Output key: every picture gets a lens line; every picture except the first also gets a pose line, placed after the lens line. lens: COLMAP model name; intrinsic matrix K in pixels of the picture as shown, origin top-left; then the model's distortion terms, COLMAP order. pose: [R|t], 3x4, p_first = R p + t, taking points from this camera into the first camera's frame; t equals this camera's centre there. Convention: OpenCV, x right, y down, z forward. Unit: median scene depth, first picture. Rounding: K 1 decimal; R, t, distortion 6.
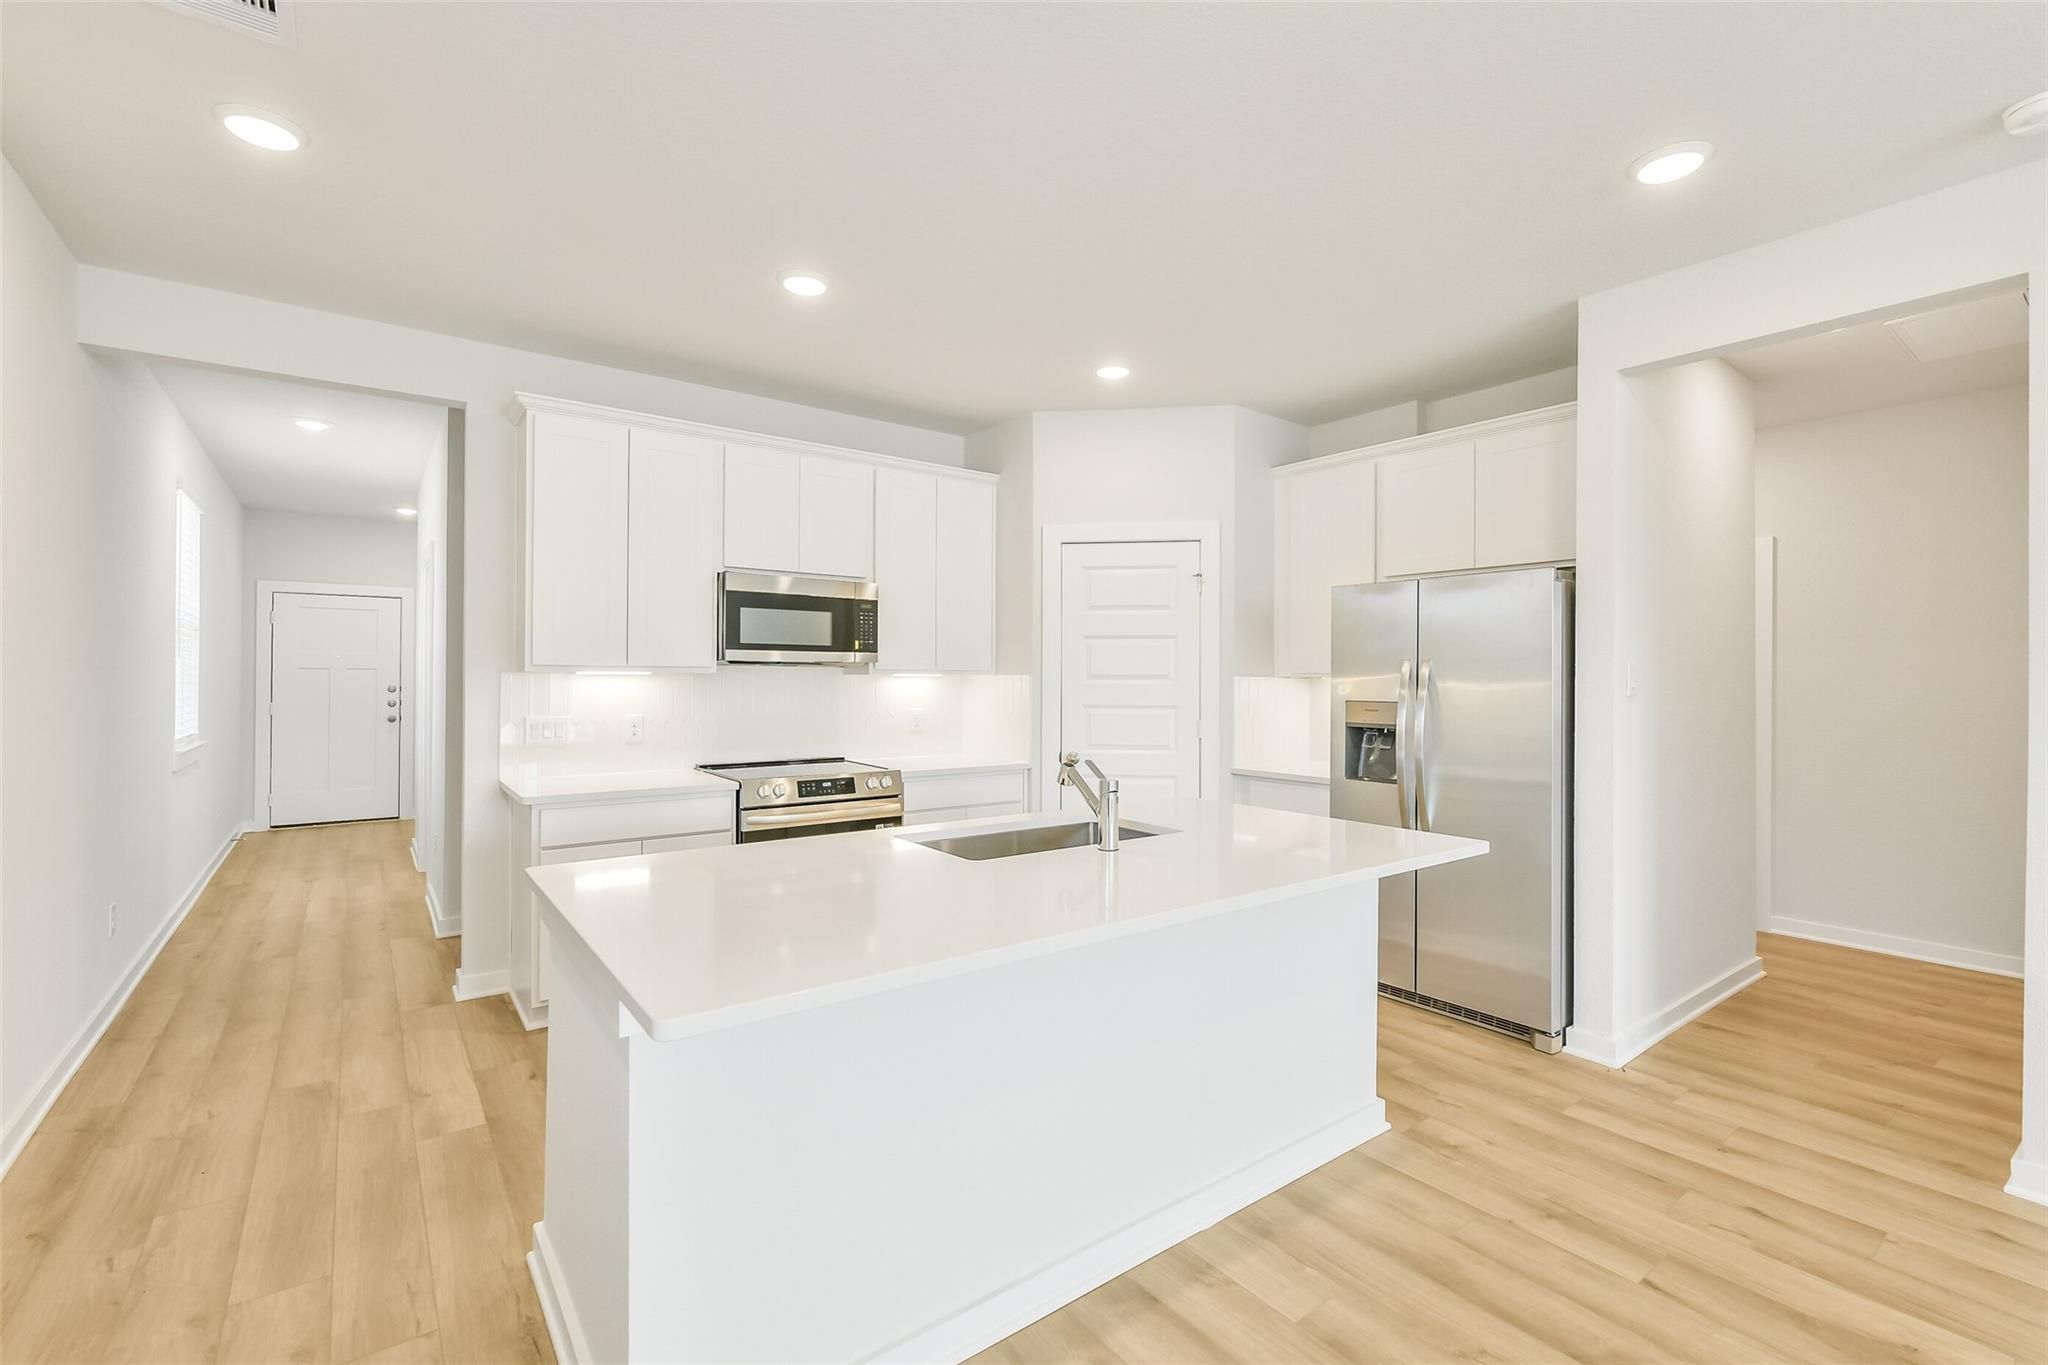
lens RADIAL K [[889.0, 0, 1024.4], [0, 889.0, 665.6], [0, 0, 1]] dist [0.003829, -0.001042]
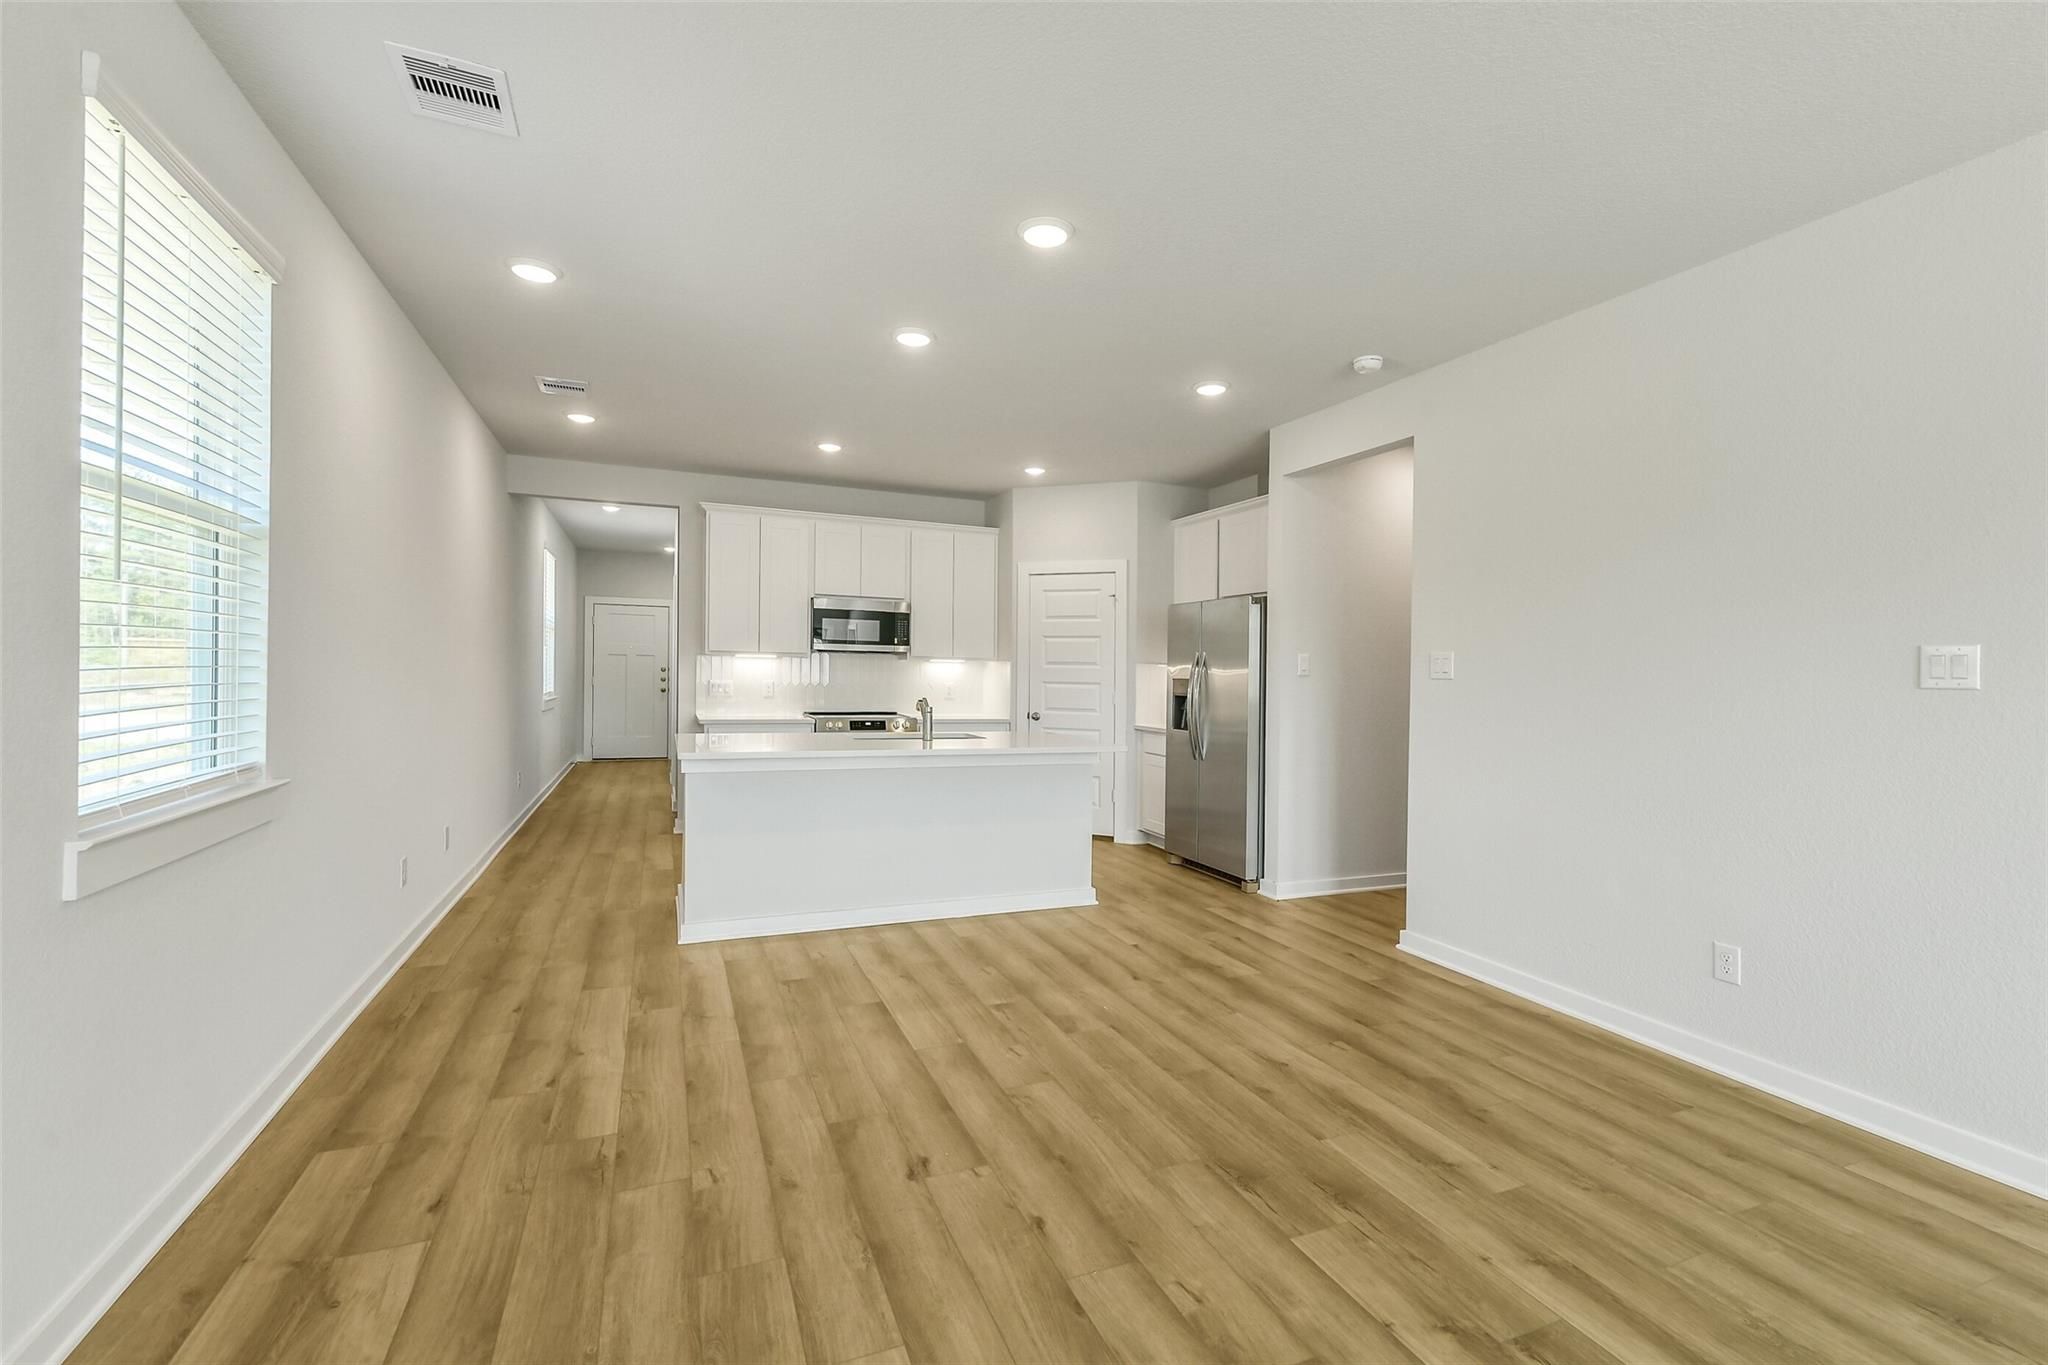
lens RADIAL K [[889.0, 0, 1027.6], [0, 889.0, 682.4], [0, 0, 1]] dist [0.003829, -0.001042]
pose [[0.968188, 0.018849, -0.249514, 0.467138], [-0.013437, 0.999636, 0.023377, 0.011833], [0.249864, -0.019281, 0.968089, -0.527094]]
